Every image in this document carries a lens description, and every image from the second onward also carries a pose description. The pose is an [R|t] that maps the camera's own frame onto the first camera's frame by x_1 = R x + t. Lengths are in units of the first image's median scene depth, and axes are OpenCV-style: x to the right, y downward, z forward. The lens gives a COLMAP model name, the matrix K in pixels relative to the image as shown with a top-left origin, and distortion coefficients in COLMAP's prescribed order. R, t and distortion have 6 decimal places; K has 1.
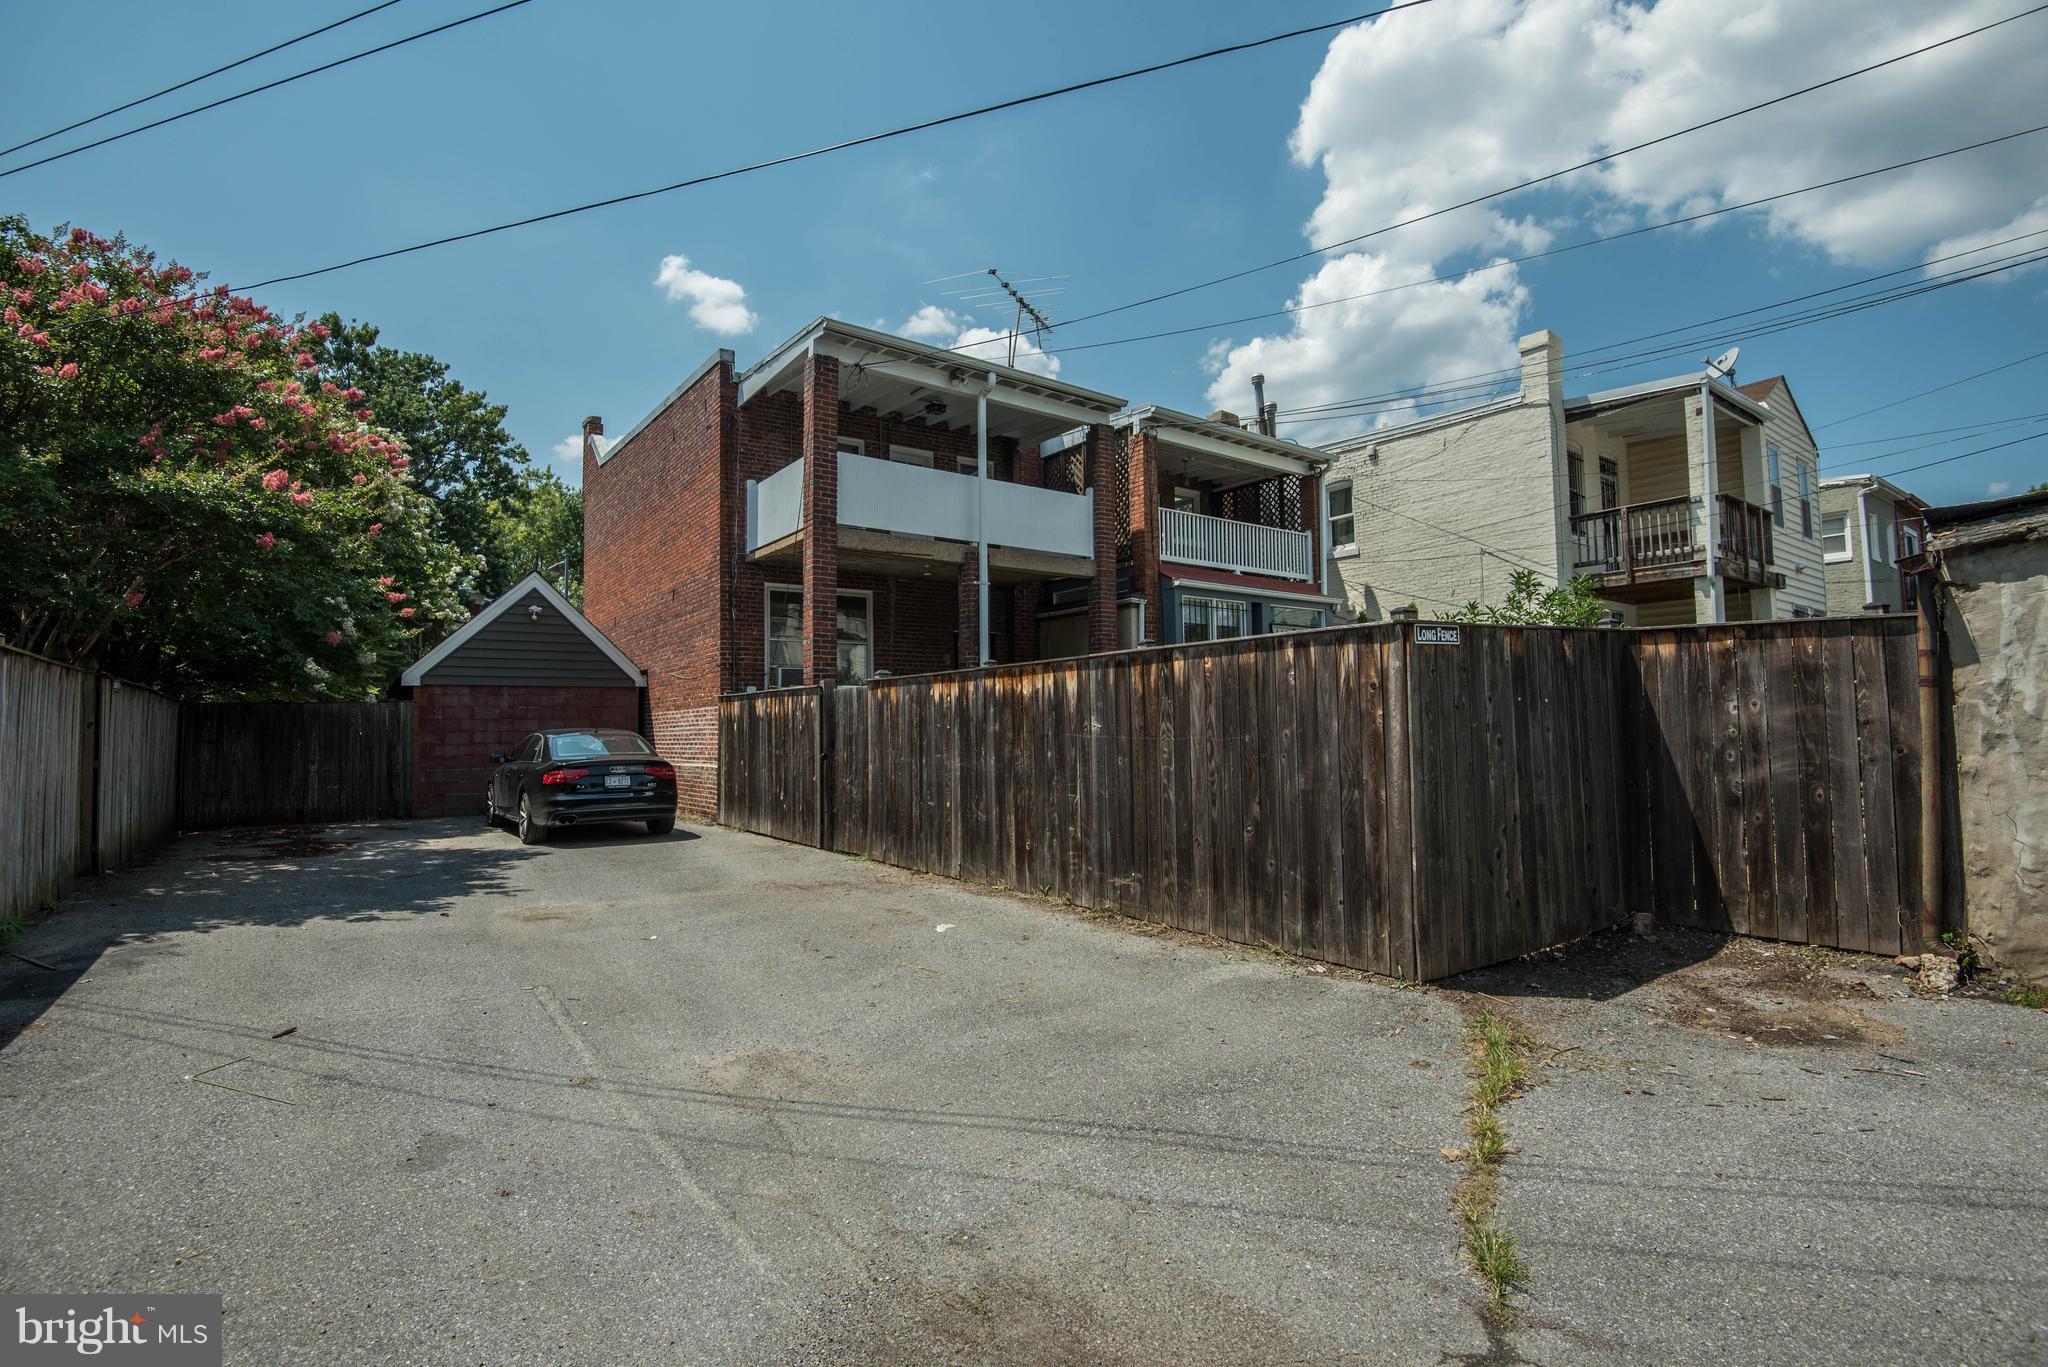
lens RADIAL K [[919.8, 0, 1024.0], [0, 919.8, 683.5], [0, 0, 1]] dist [0.001104, -0.000257]
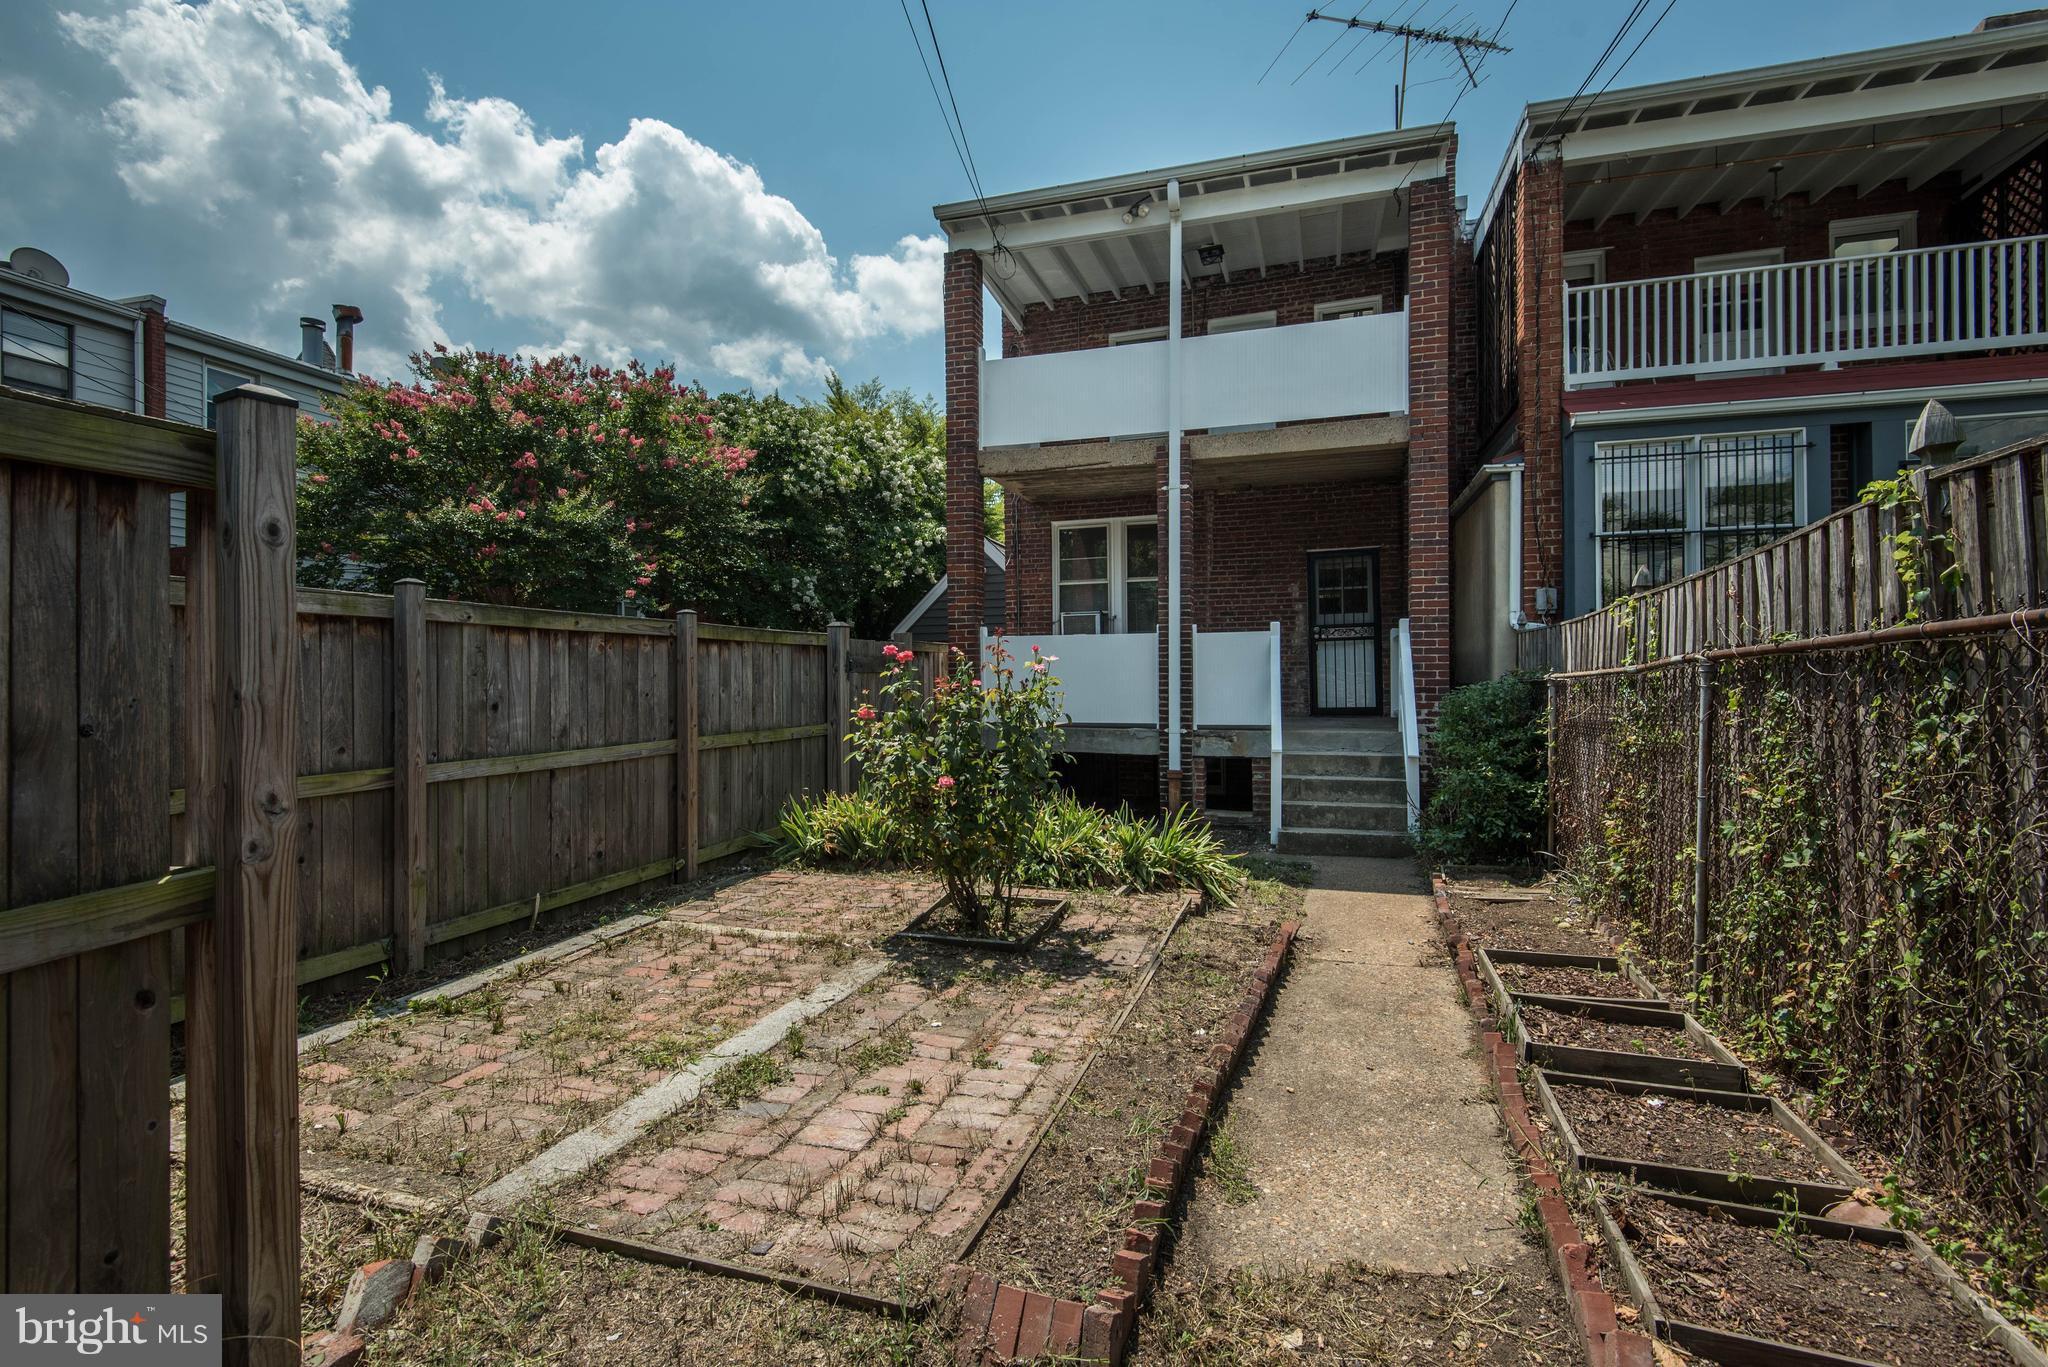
lens RADIAL K [[919.8, 0, 1024.0], [0, 919.8, 683.5], [0, 0, 1]] dist [0.001104, -0.000257]
pose [[0.596954, 0.014246, -0.802149, 0.418471], [0.039063, 0.998140, 0.046798, 0.004862], [0.801324, -0.059271, 0.595287, 0.423173]]
